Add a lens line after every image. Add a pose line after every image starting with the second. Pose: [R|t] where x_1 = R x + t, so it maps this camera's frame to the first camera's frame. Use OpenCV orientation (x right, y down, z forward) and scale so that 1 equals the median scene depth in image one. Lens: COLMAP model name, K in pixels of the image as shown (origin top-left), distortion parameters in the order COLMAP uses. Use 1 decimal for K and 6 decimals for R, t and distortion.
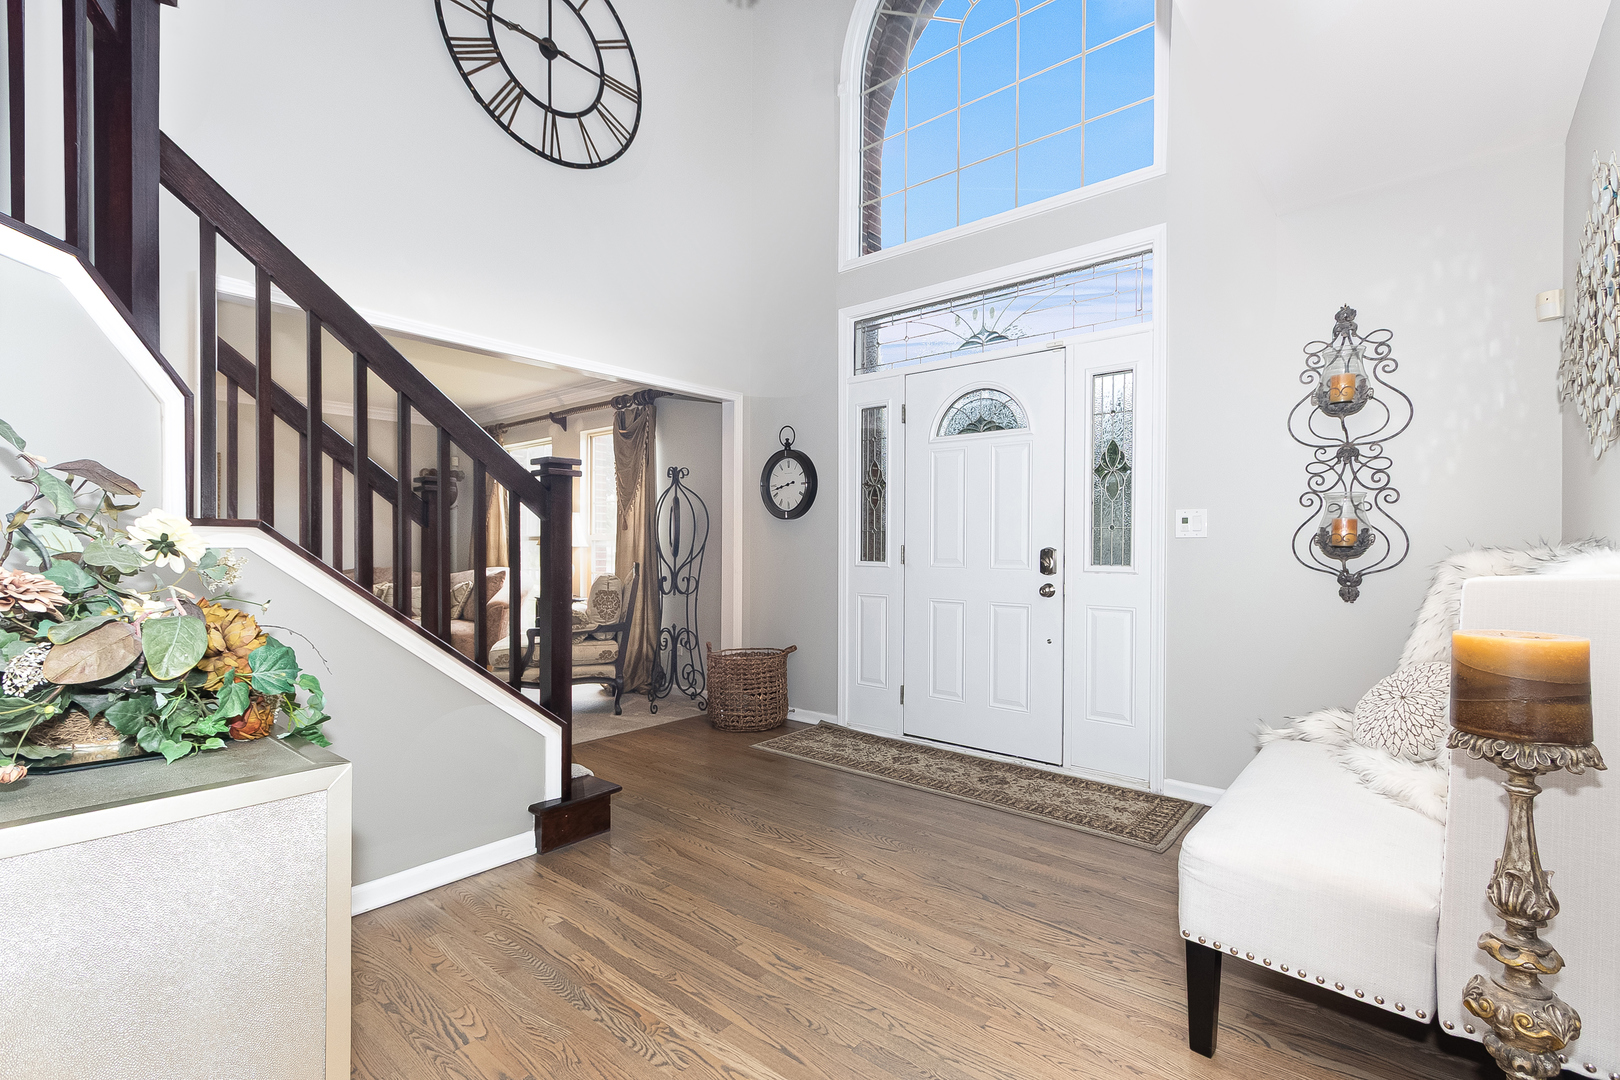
lens RADIAL K [[734.6, 0, 808.3], [0, 734.6, 552.5], [0, 0, 1]] dist [-0.000332, -0.000154]
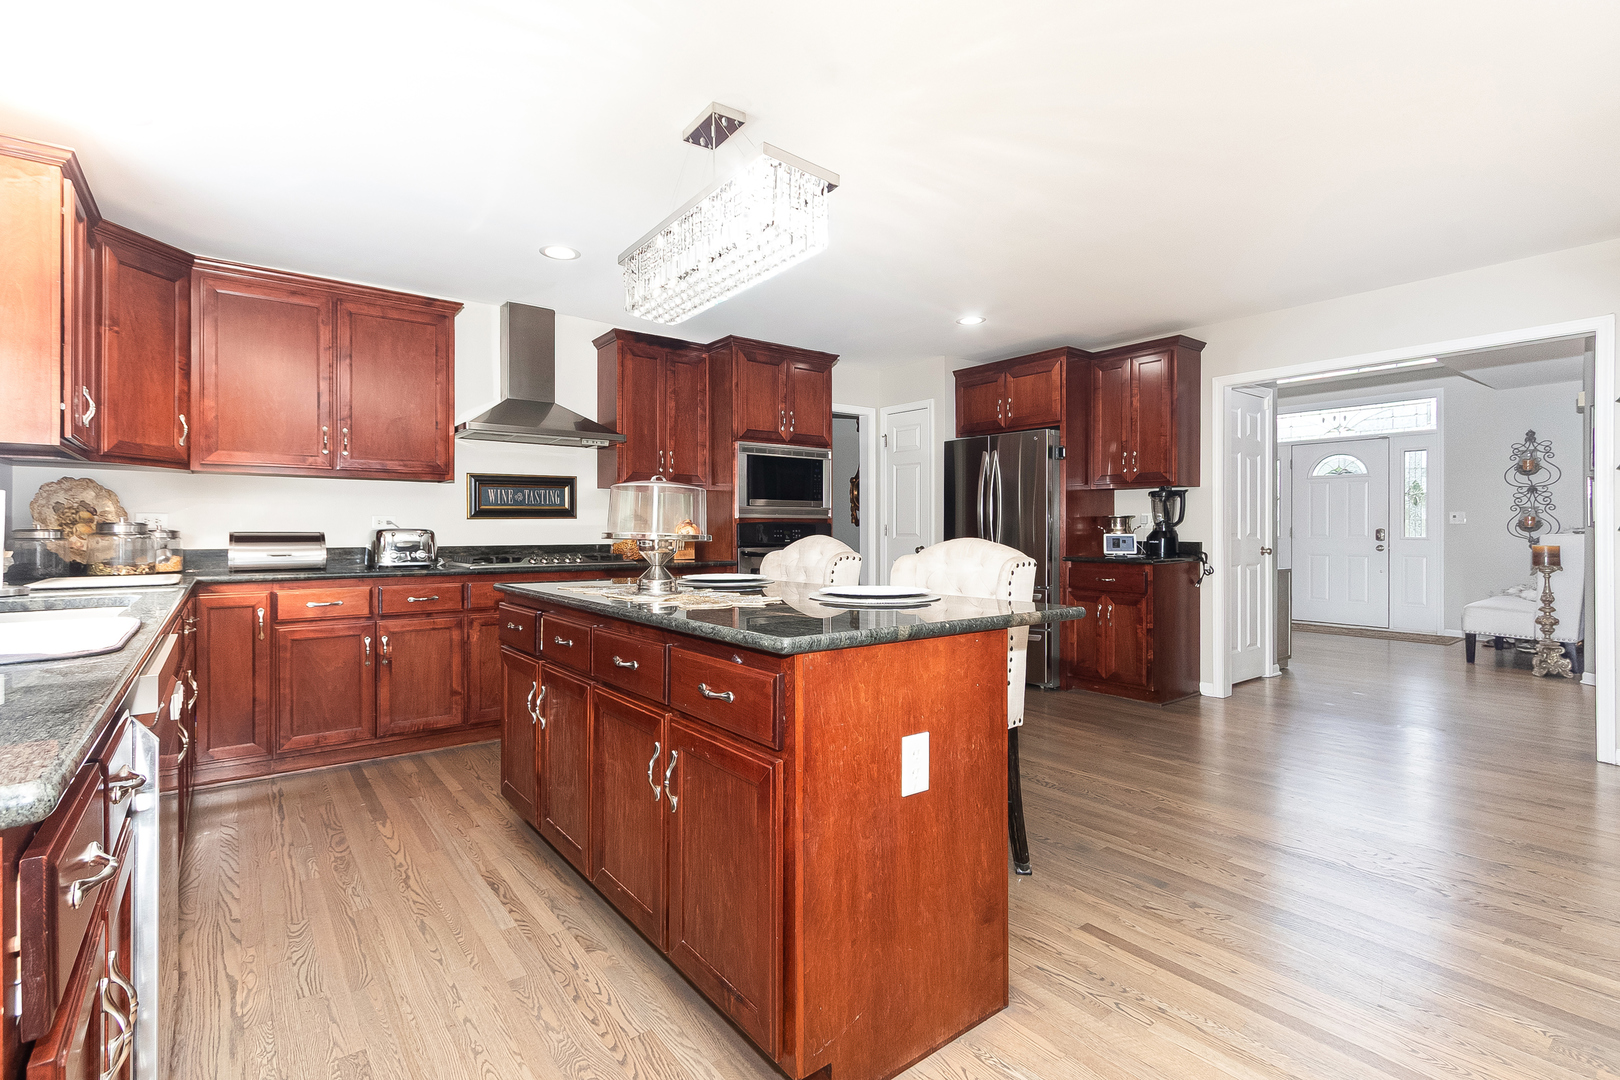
lens RADIAL K [[758.0, 0, 807.2], [0, 758.0, 527.4], [0, 0, 1]] dist [0.001924, -0.000277]
pose [[0.979596, -0.005717, -0.200894, -1.157190], [0.003634, 0.999936, -0.010735, 0.010962], [0.200942, 0.009786, 0.979554, -2.015977]]
